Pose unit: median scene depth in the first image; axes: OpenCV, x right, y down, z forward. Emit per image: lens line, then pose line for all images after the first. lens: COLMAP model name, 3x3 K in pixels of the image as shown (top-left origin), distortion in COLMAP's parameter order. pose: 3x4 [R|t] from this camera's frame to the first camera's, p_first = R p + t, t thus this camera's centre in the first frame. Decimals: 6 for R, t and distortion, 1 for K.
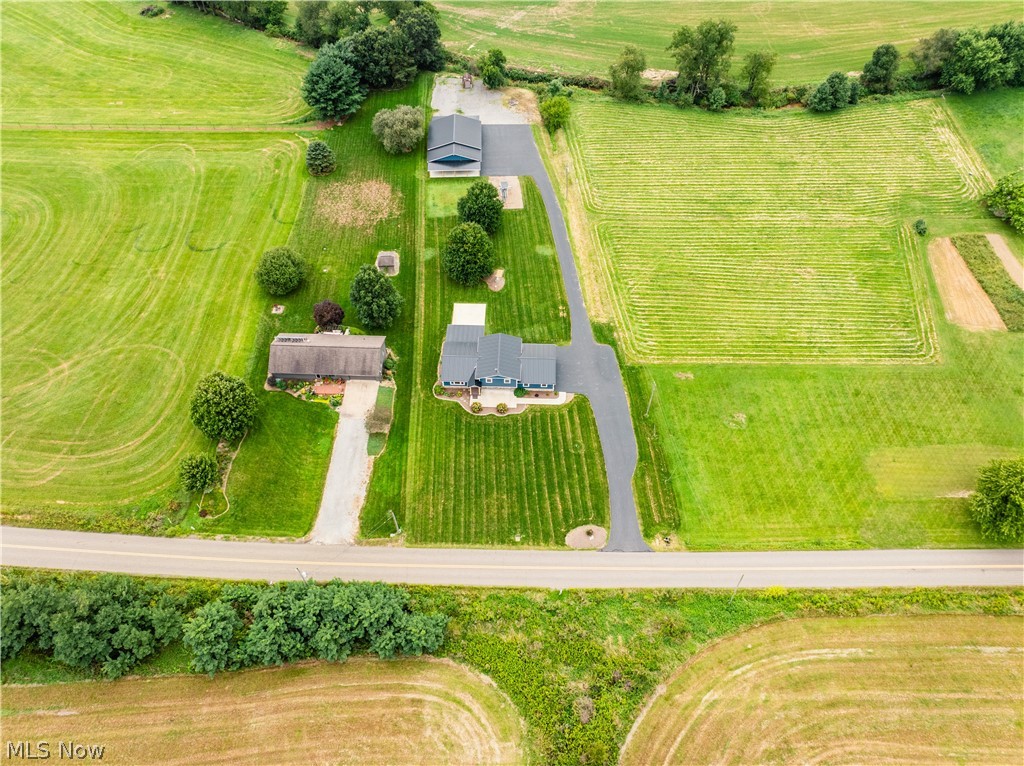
lens RADIAL K [[720.4, 0, 512.3], [0, 720.4, 385.8], [0, 0, 1]] dist [-0.035390, -0.003589]
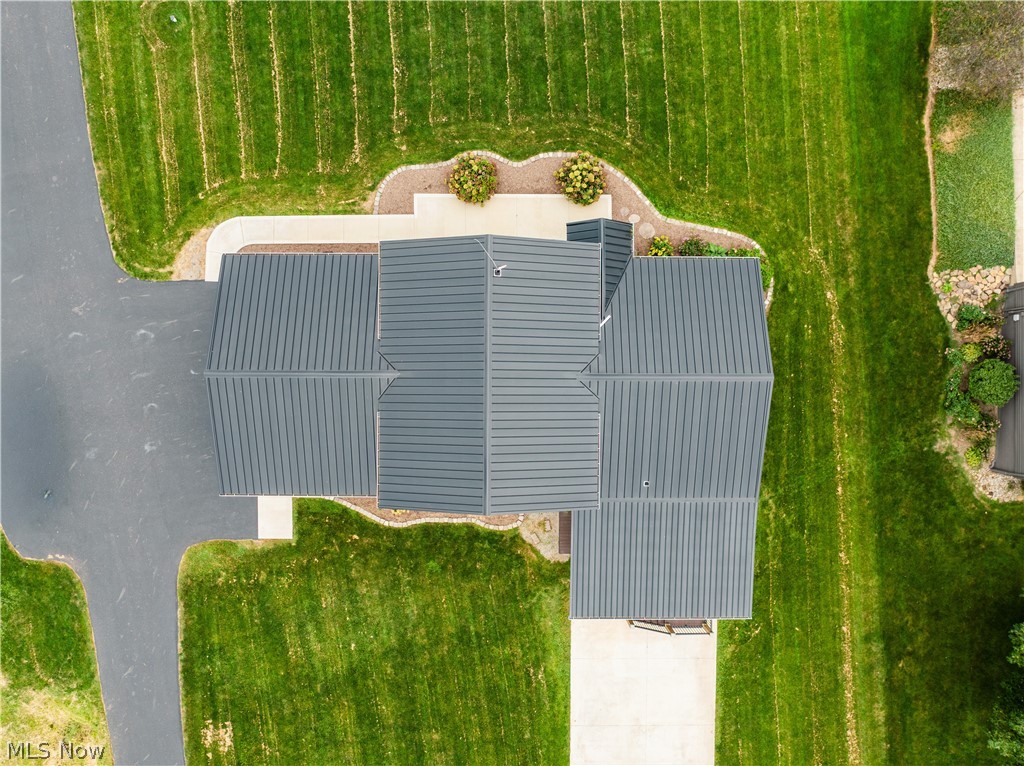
lens RADIAL K [[720.4, 0, 511.3], [0, 720.4, 383.3], [0, 0, 1]] dist [-0.035390, -0.003589]
pose [[-0.999619, 0.026827, -0.006534, -0.023763], [-0.025351, -0.797974, 0.602159, -0.166278], [0.010940, 0.602095, 0.798350, 0.866926]]
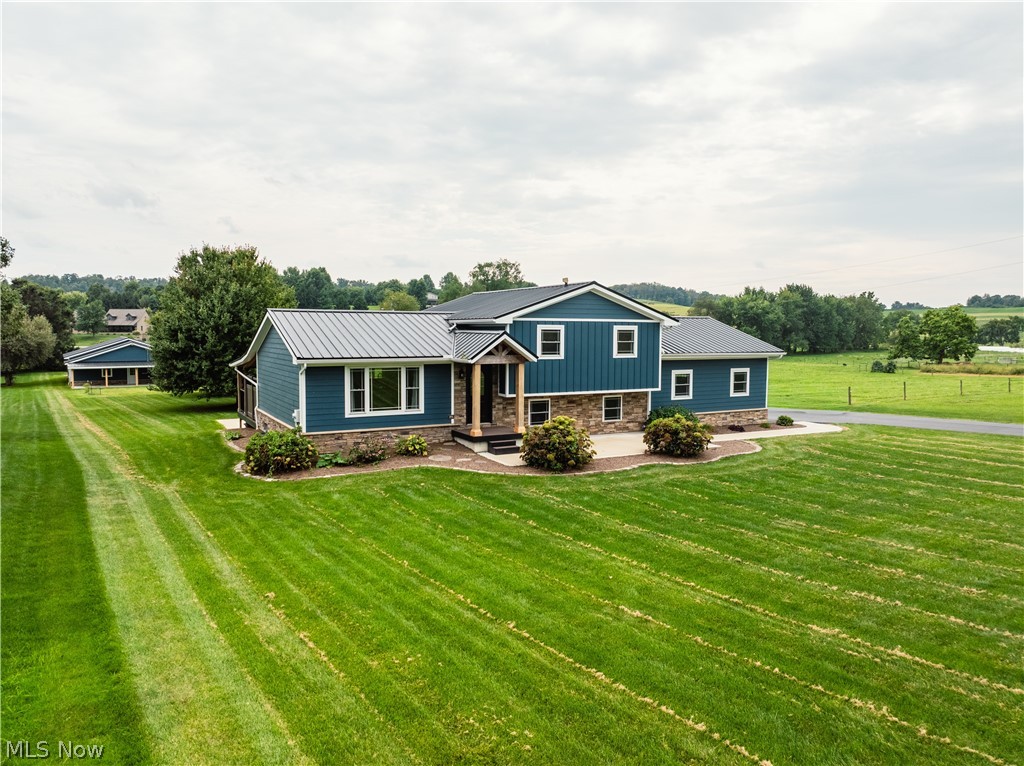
lens RADIAL K [[720.4, 0, 514.8], [0, 720.4, 381.9], [0, 0, 1]] dist [-0.035390, -0.003589]
pose [[0.856861, -0.032839, 0.514500, -0.143105], [0.411764, 0.644109, -0.644651, 0.122887], [-0.310224, 0.764229, 0.565434, 0.914325]]
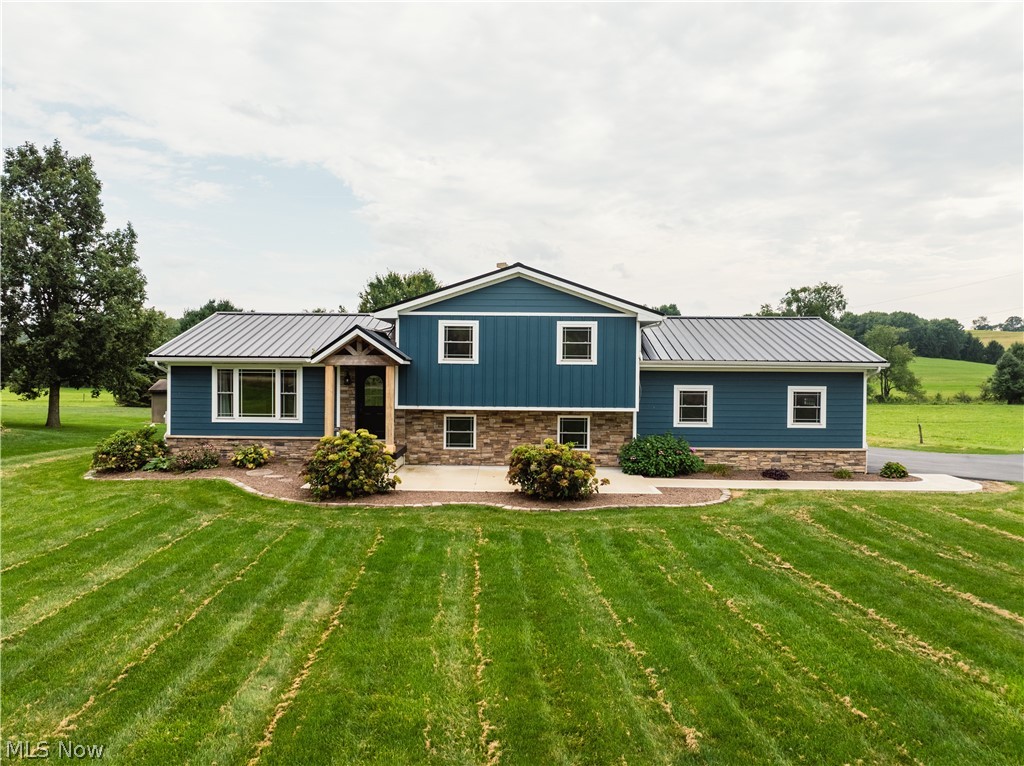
lens RADIAL K [[720.4, 0, 515.8], [0, 720.4, 383.1], [0, 0, 1]] dist [-0.035390, -0.003589]
pose [[0.999627, 0.007419, 0.026269, -0.024373], [0.016217, 0.612680, -0.790164, 0.121876], [-0.021957, 0.790296, 0.612332, 0.925544]]
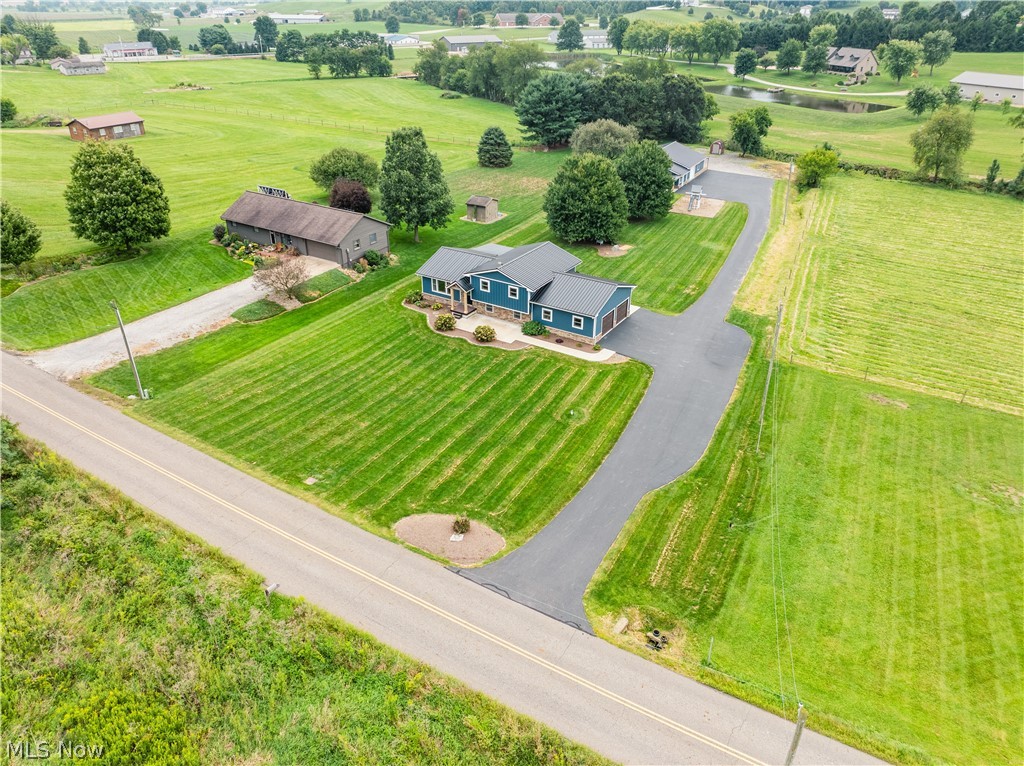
lens RADIAL K [[720.4, 0, 511.0], [0, 720.4, 381.3], [0, 0, 1]] dist [-0.035390, -0.003589]
pose [[0.858687, 0.246858, -0.449130, 0.249556], [-0.411536, 0.854416, -0.317194, 0.221619], [0.305442, 0.457204, 0.835266, 0.594381]]
